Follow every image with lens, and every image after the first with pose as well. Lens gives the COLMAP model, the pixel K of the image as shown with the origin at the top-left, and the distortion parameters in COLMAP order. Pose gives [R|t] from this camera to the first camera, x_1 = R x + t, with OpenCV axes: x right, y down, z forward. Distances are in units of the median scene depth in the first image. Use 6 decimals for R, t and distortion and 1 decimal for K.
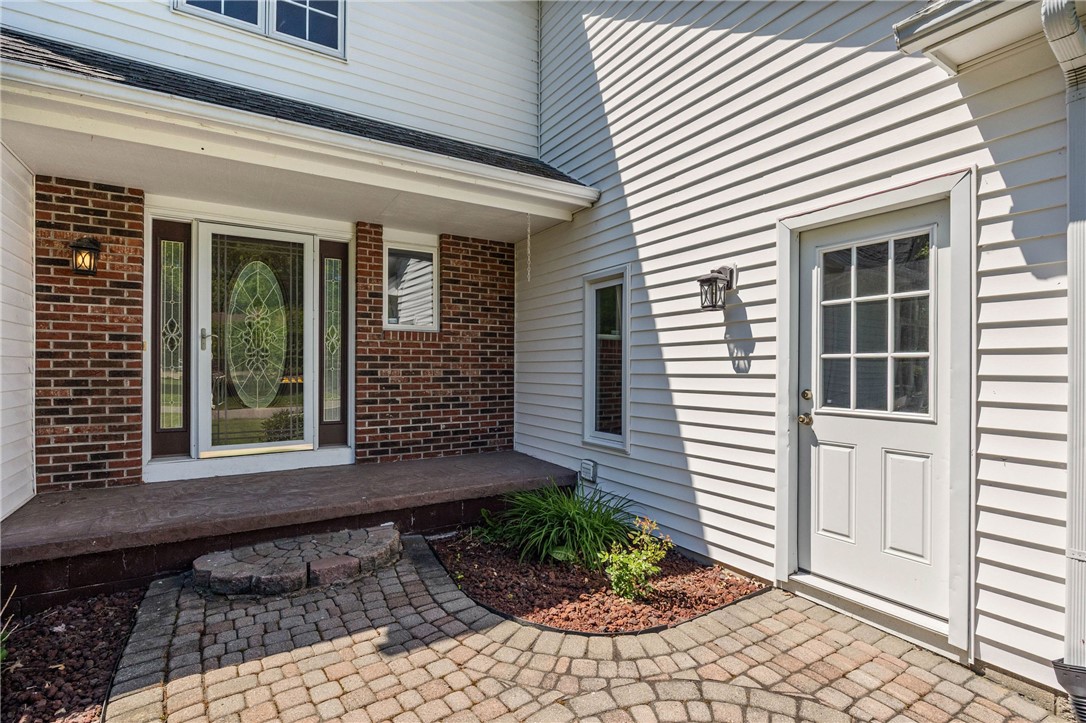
lens RADIAL K [[523.7, 0, 539.3], [0, 523.7, 362.6], [0, 0, 1]] dist [0.000054, 0.000096]
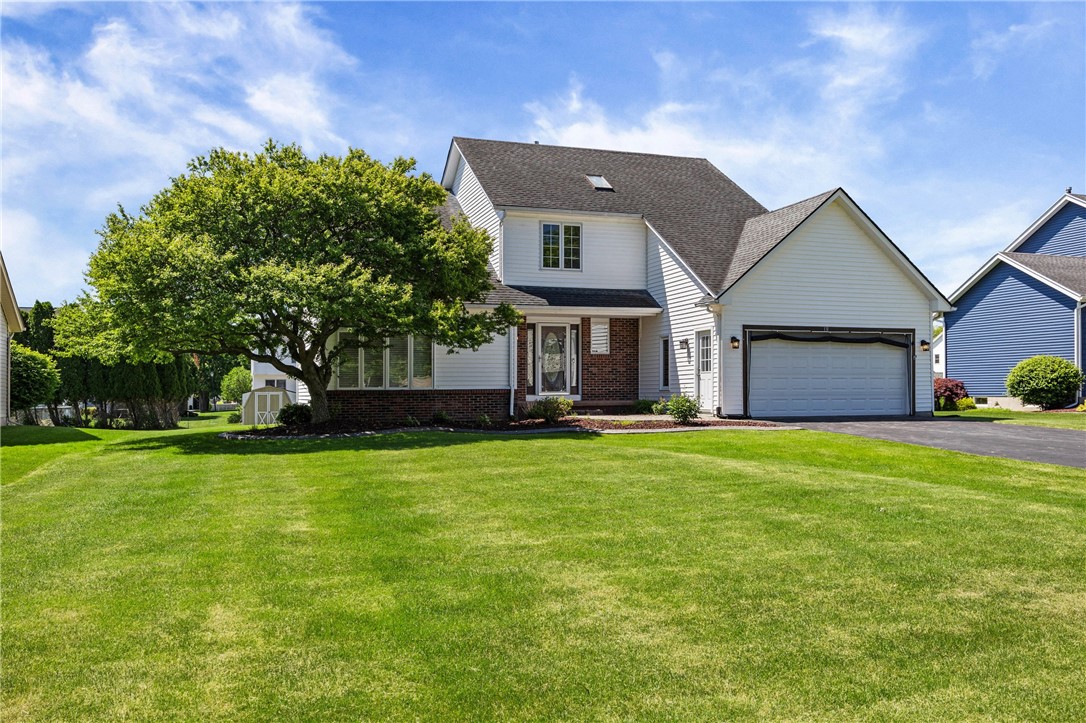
lens RADIAL K [[928.0, 0, 542.7], [0, 928.0, 365.4], [0, 0, 1]] dist [-0.001252, 0.005902]
pose [[0.978572, -0.014292, -0.205407, 0.570697], [0.008667, 0.999563, -0.028259, 0.165282], [0.205721, 0.025873, 0.978269, -4.732854]]
